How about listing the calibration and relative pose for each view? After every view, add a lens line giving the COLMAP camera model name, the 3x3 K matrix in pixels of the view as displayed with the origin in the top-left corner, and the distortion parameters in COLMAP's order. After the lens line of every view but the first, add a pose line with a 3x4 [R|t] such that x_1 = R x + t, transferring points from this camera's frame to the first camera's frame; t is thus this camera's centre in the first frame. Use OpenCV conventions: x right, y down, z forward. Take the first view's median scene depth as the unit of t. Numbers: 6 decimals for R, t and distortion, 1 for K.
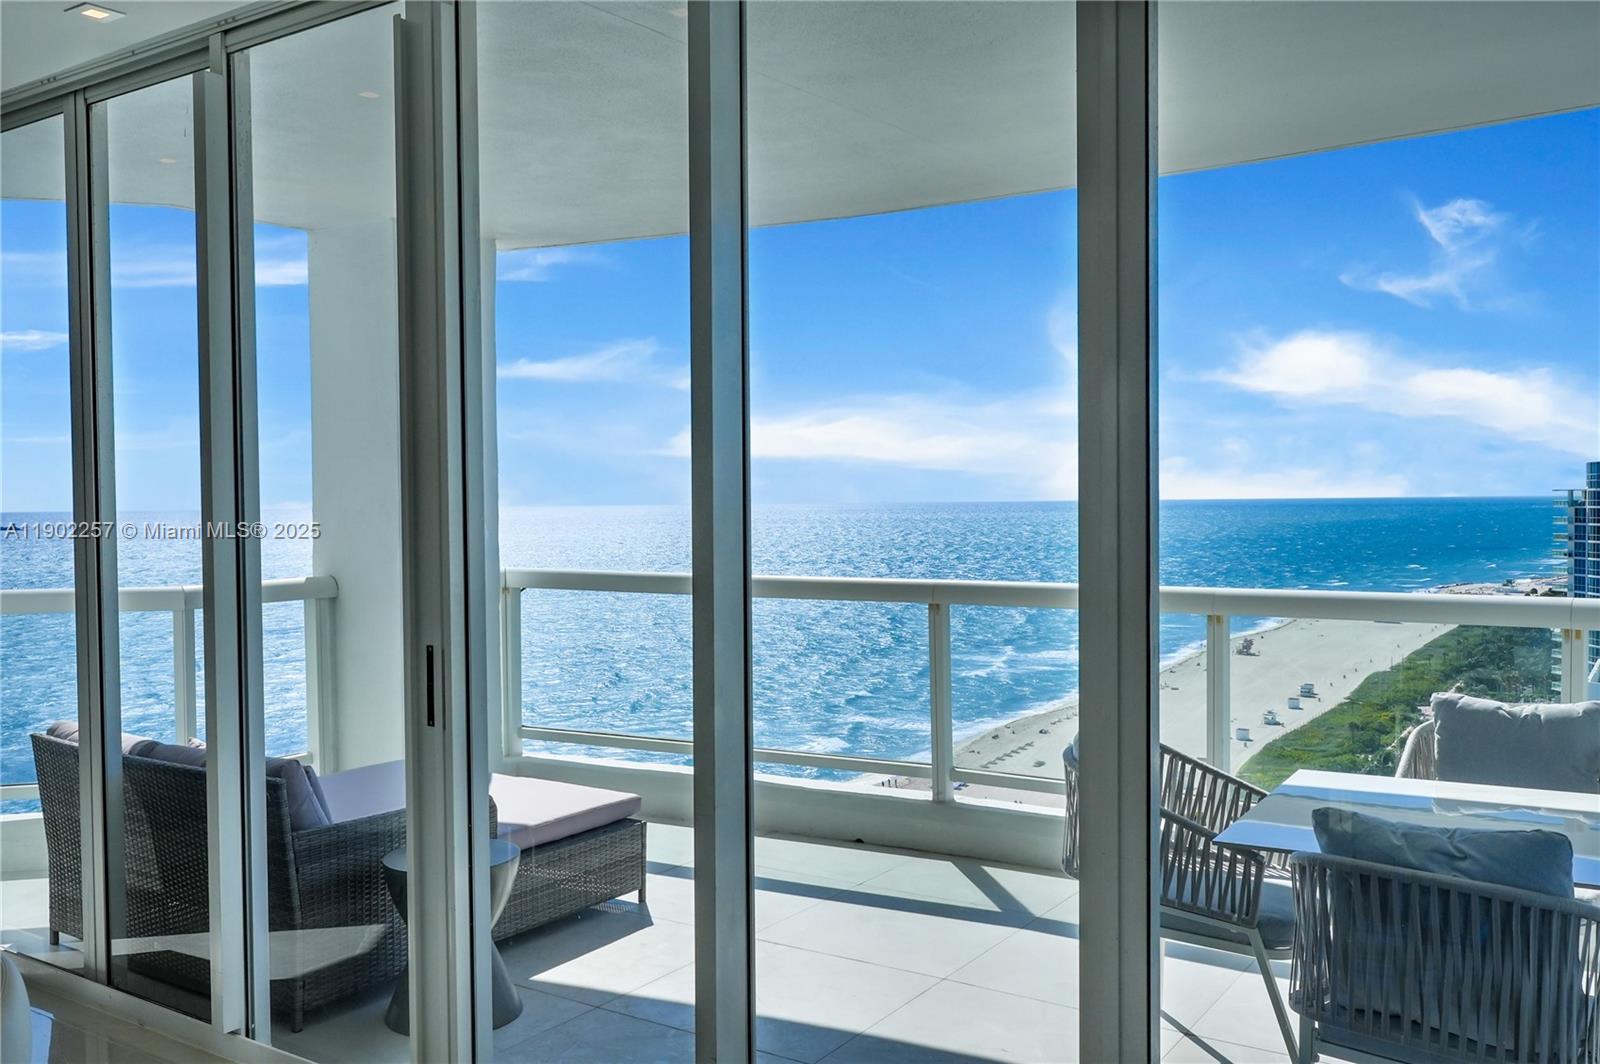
lens RADIAL K [[1322.7, 0, 800.2], [0, 1322.7, 546.0], [0, 0, 1]] dist [-0.005096, 0.034168]
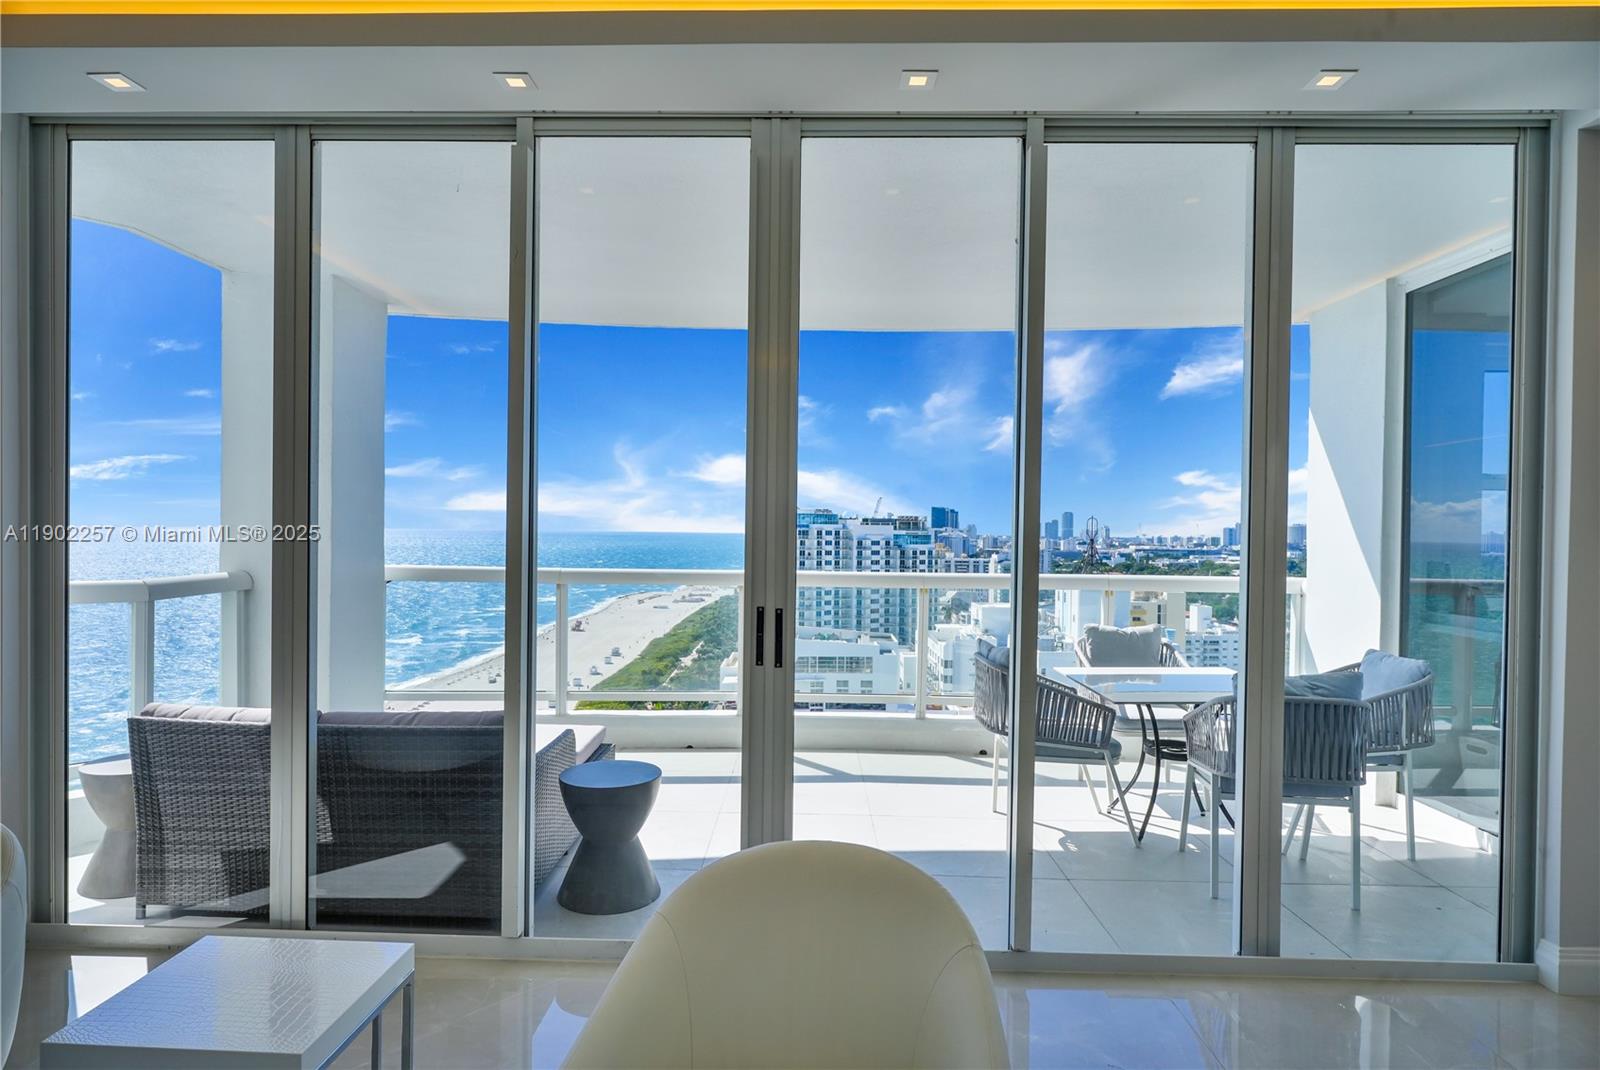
lens RADIAL K [[874.3, 0, 789.2], [0, 874.3, 551.7], [0, 0, 1]] dist [-0.010412, -0.000100]
pose [[0.846049, 0.006758, 0.533063, -0.568971], [-0.001338, 0.999943, -0.010553, 0.020564], [-0.533104, 0.008215, 0.846010, 0.164338]]
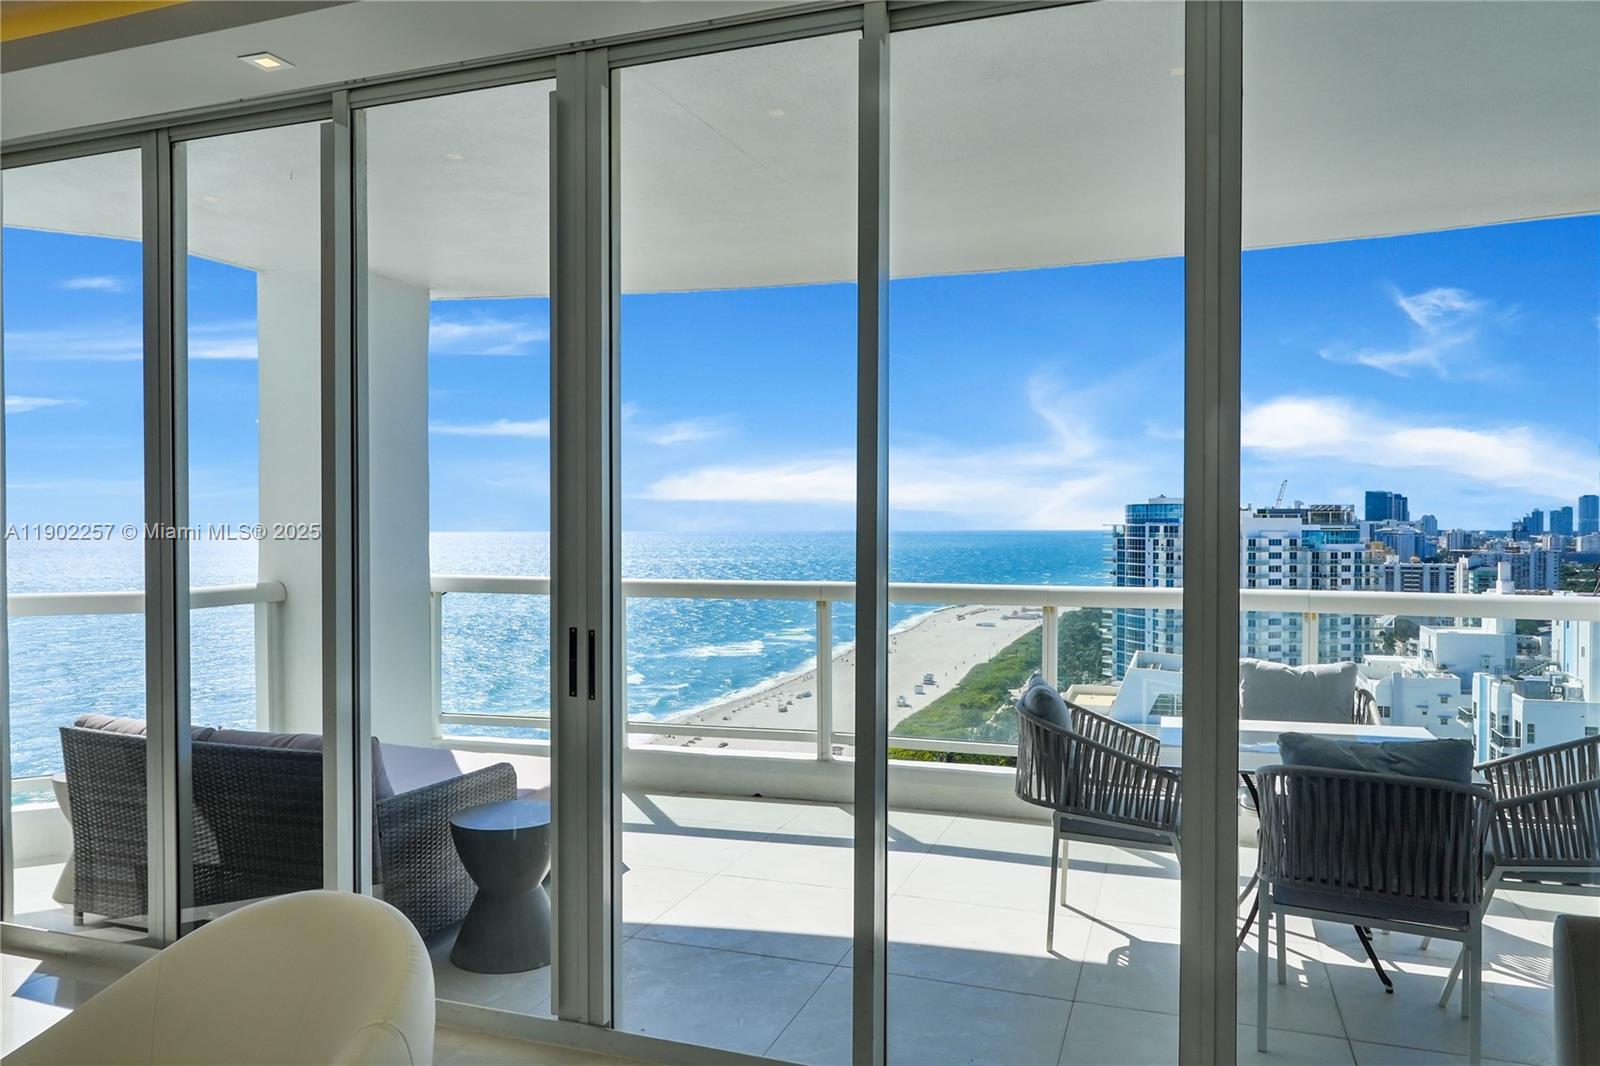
lens RADIAL K [[1094.8, 0, 793.3], [0, 1094.8, 559.4], [0, 0, 1]] dist [0.008111, -0.009645]
pose [[0.970548, 0.002220, 0.240898, -0.250141], [-0.000615, 0.999977, -0.006736, 0.015399], [-0.240907, 0.006390, 0.970527, 0.004686]]
